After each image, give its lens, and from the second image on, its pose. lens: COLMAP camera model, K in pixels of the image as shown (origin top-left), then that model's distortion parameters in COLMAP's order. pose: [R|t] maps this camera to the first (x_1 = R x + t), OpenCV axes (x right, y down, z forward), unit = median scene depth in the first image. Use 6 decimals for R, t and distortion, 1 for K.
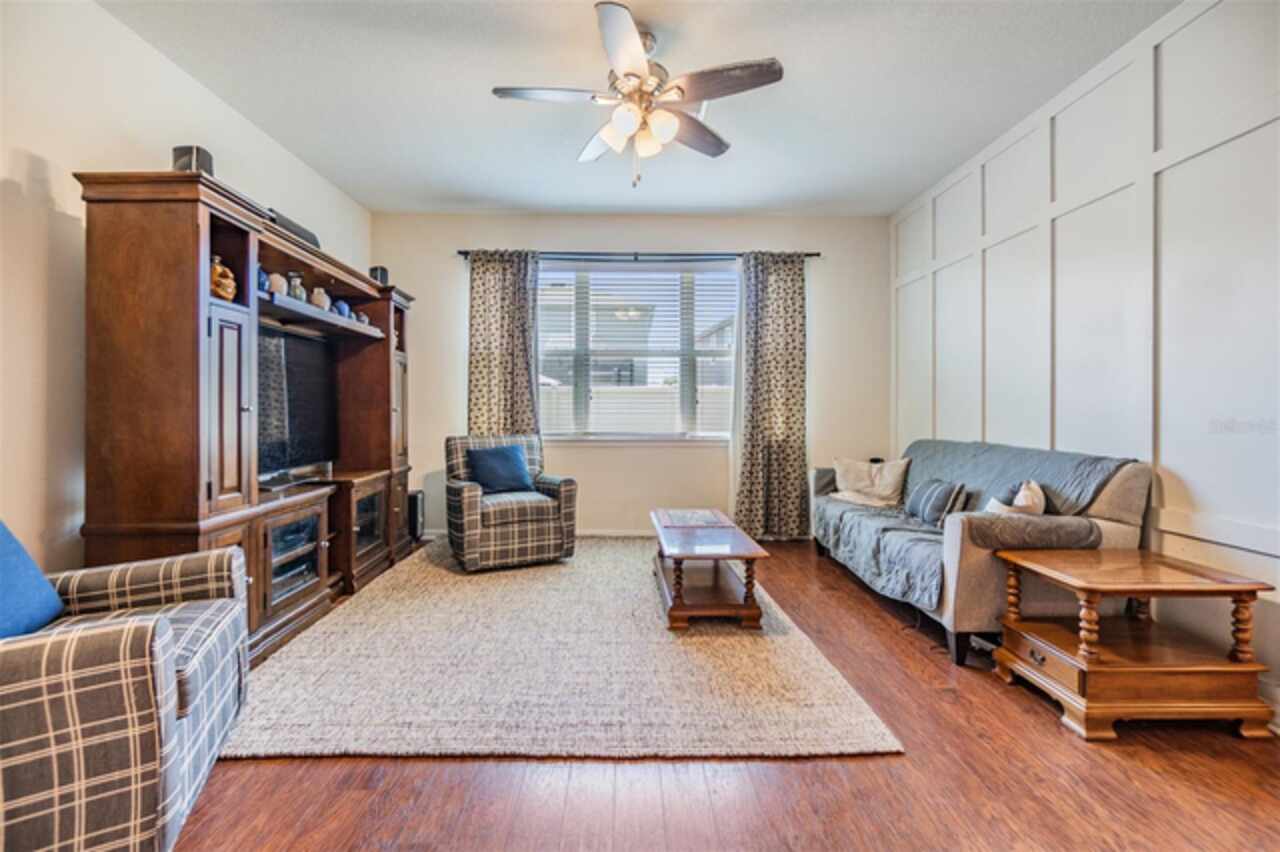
lens RADIAL K [[554.7, 0, 625.2], [0, 554.7, 402.7], [0, 0, 1]] dist [-0.008596, -0.000041]
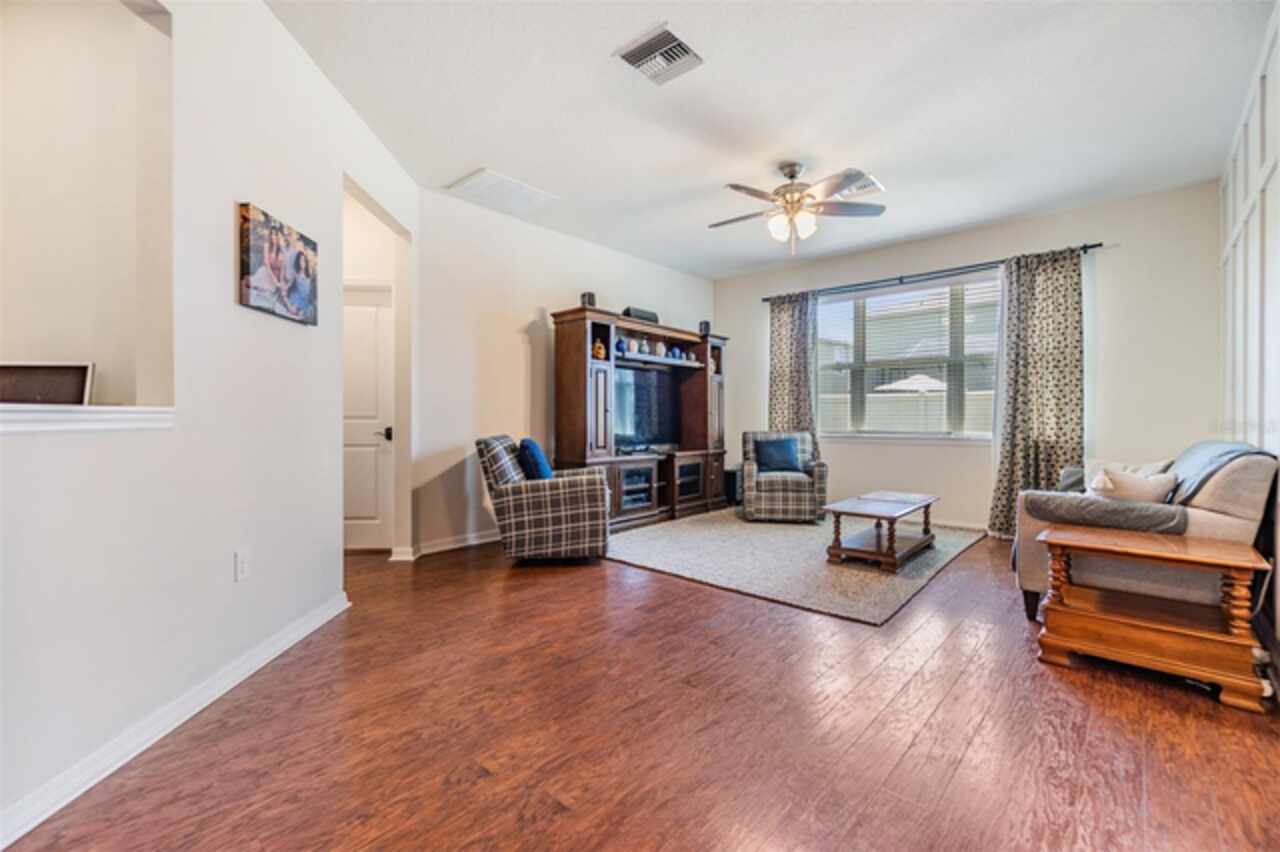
lens RADIAL K [[554.7, 0, 642.9], [0, 554.7, 423.0], [0, 0, 1]] dist [-0.008596, -0.000041]
pose [[0.730213, 0.002006, -0.683217, 0.495585], [0.009575, 0.999867, 0.013168, 0.019065], [0.683152, -0.016157, 0.730097, -0.262783]]
